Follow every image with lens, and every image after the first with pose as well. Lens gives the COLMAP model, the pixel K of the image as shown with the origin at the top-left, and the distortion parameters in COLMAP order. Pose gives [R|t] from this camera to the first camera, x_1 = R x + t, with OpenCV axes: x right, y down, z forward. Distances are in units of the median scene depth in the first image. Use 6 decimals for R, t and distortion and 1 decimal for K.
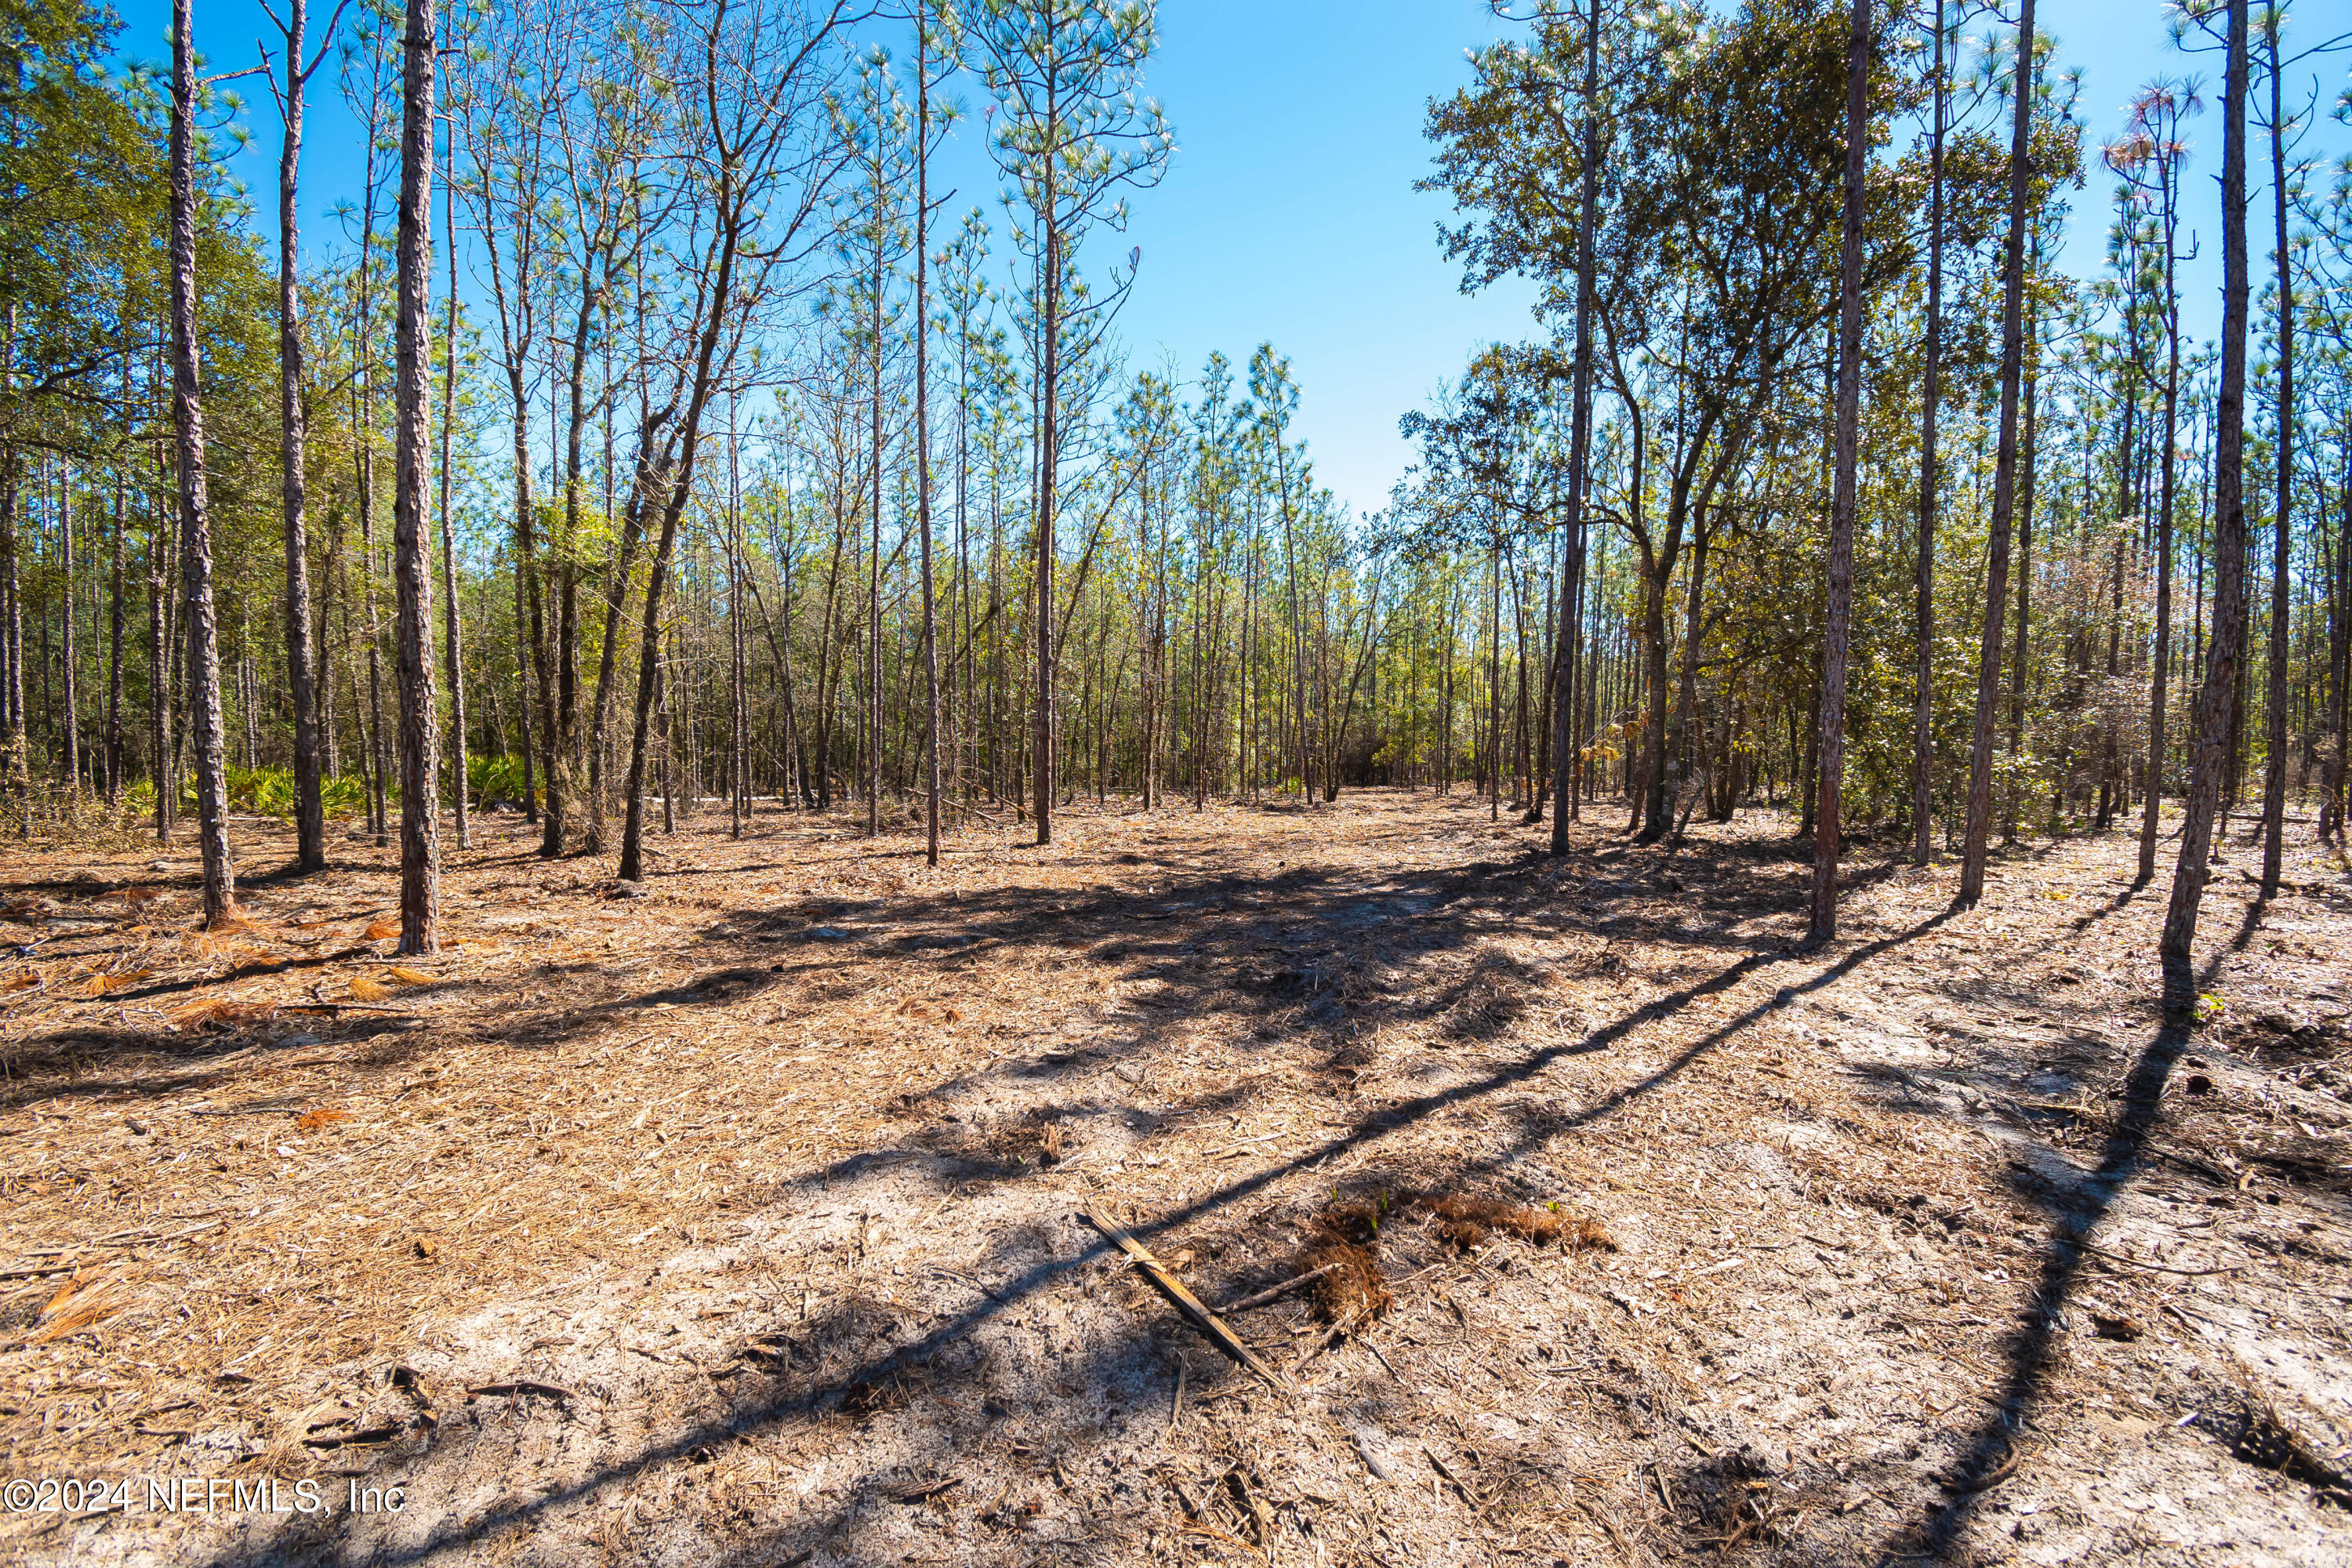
lens RADIAL K [[1048.7, 0, 1179.3], [0, 1048.7, 788.0], [0, 0, 1]] dist [-0.001713, -0.018027]
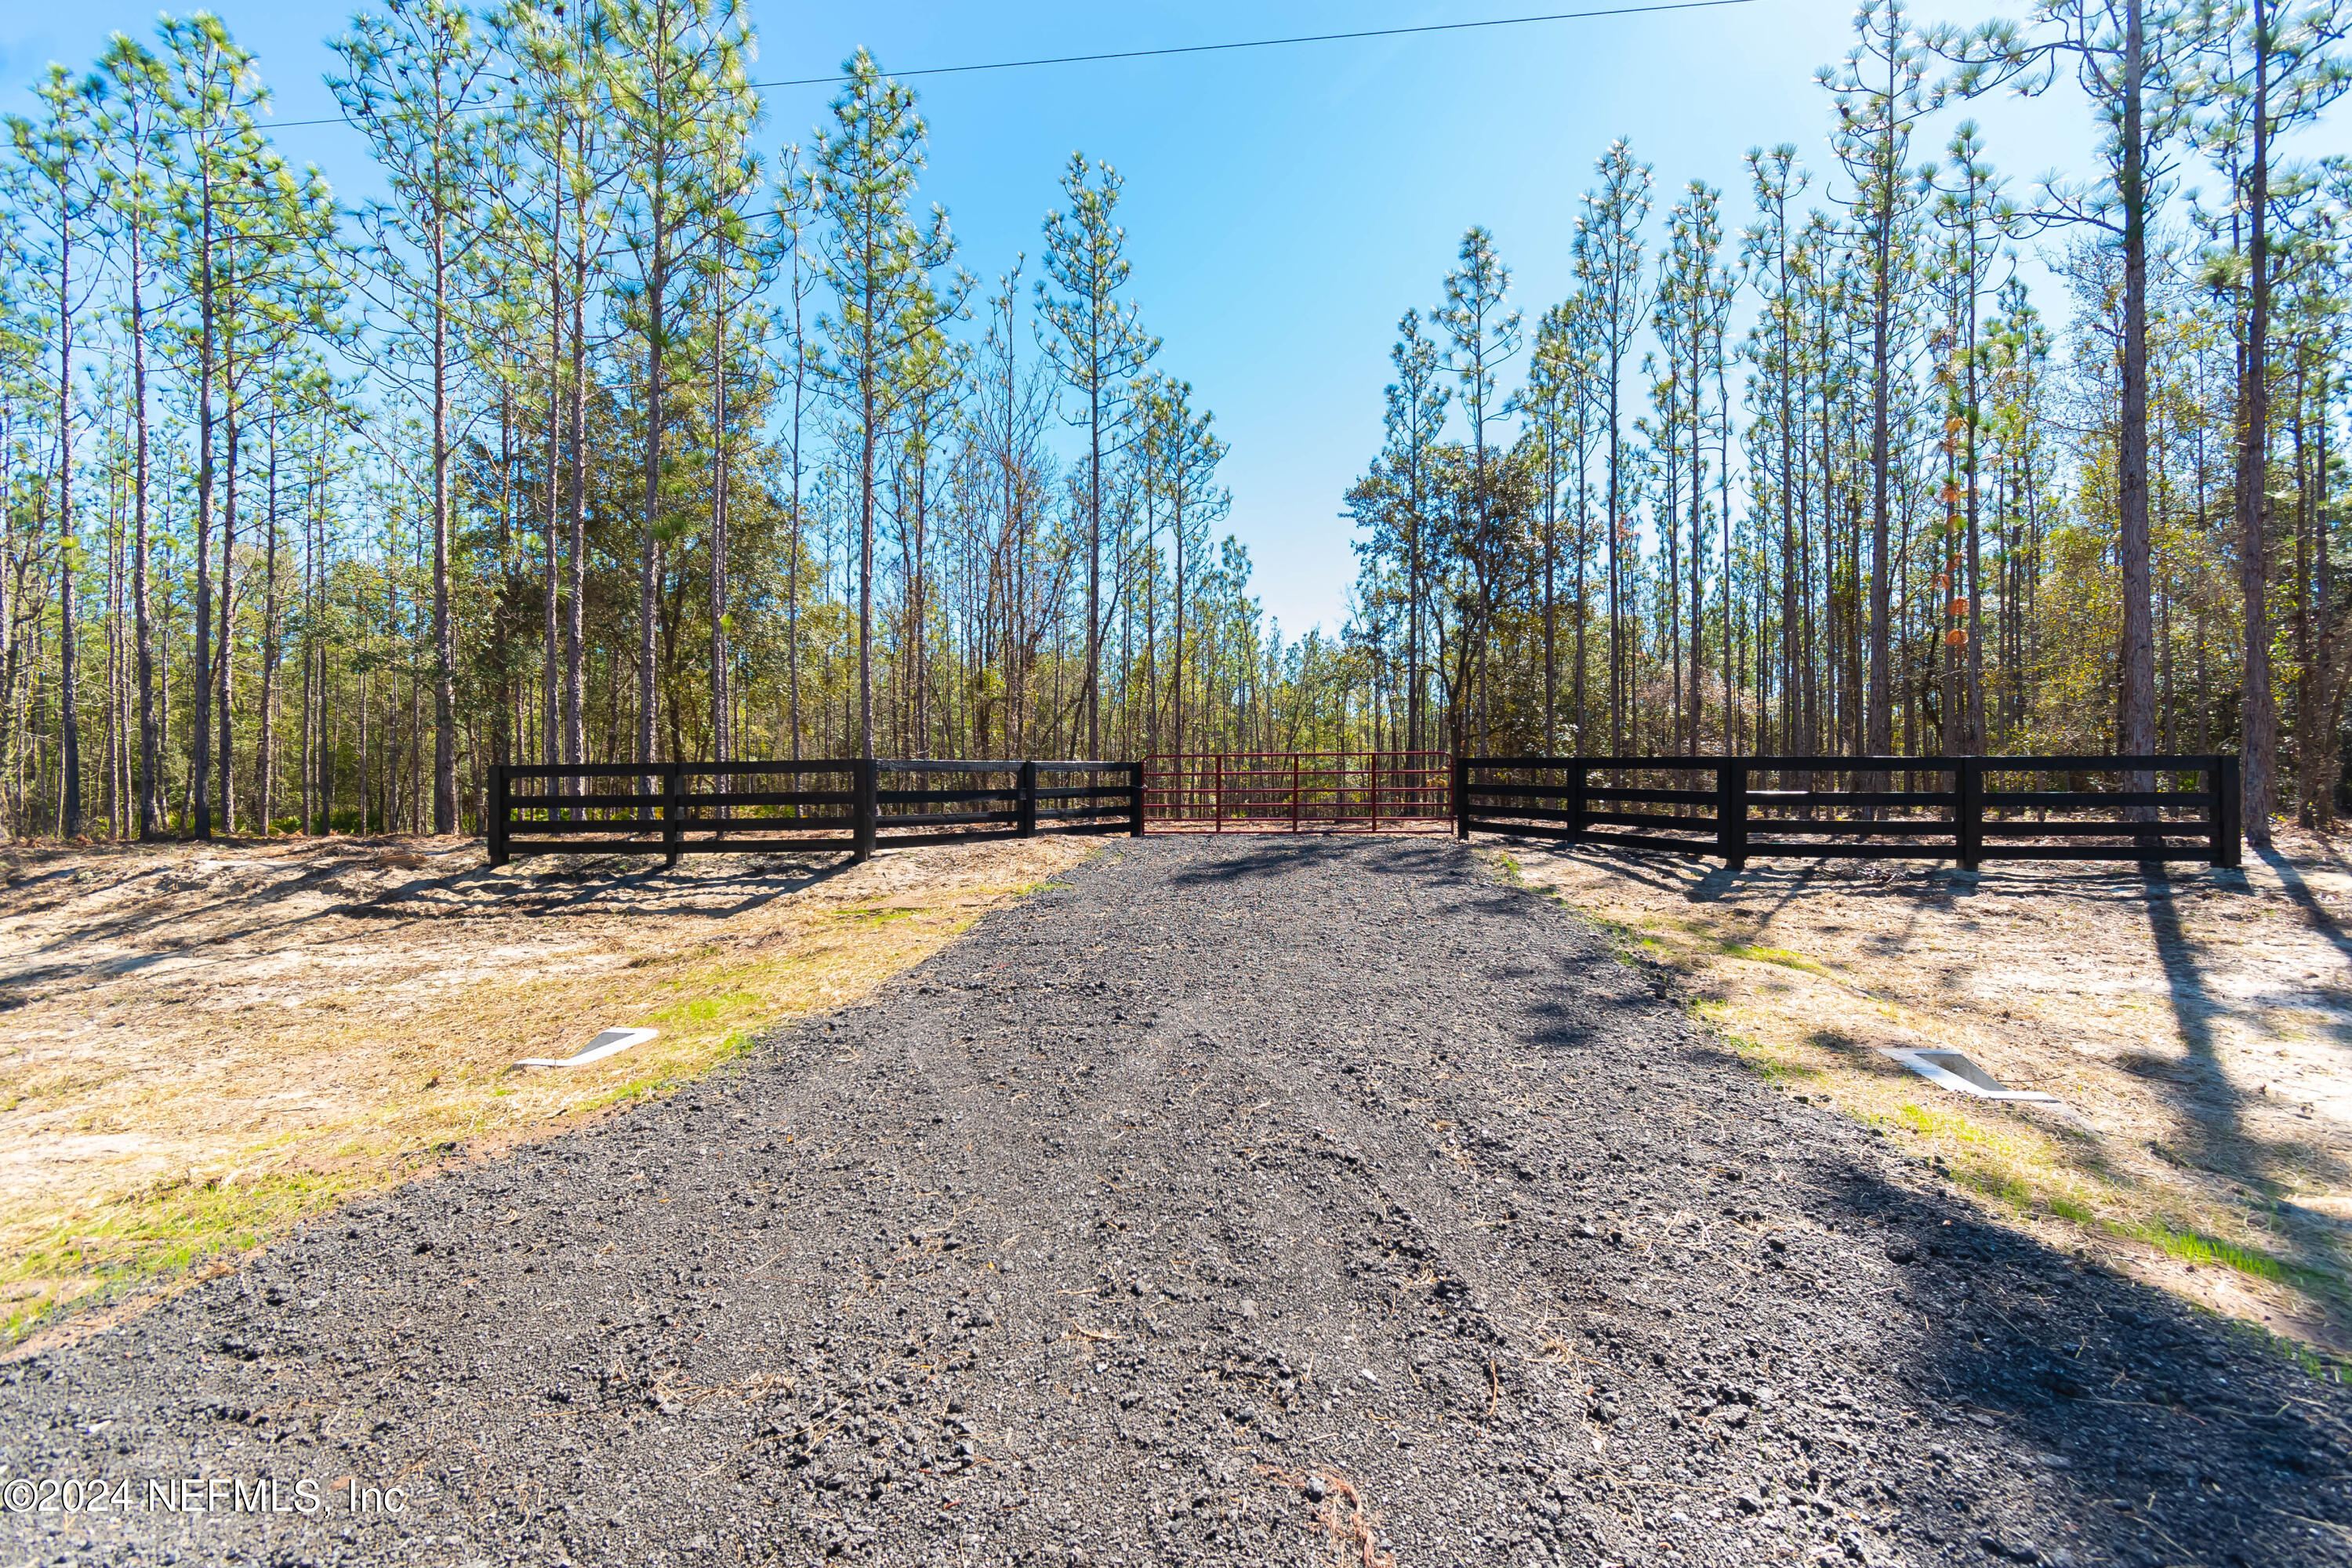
lens RADIAL K [[1048.7, 0, 1176.8], [0, 1048.7, 789.1], [0, 0, 1]] dist [-0.001713, -0.018027]
pose [[0.993762, 0.001797, 0.111503, -0.393644], [0.004344, 0.998488, -0.054801, 0.123386], [-0.111433, 0.054944, 0.992252, -1.245530]]
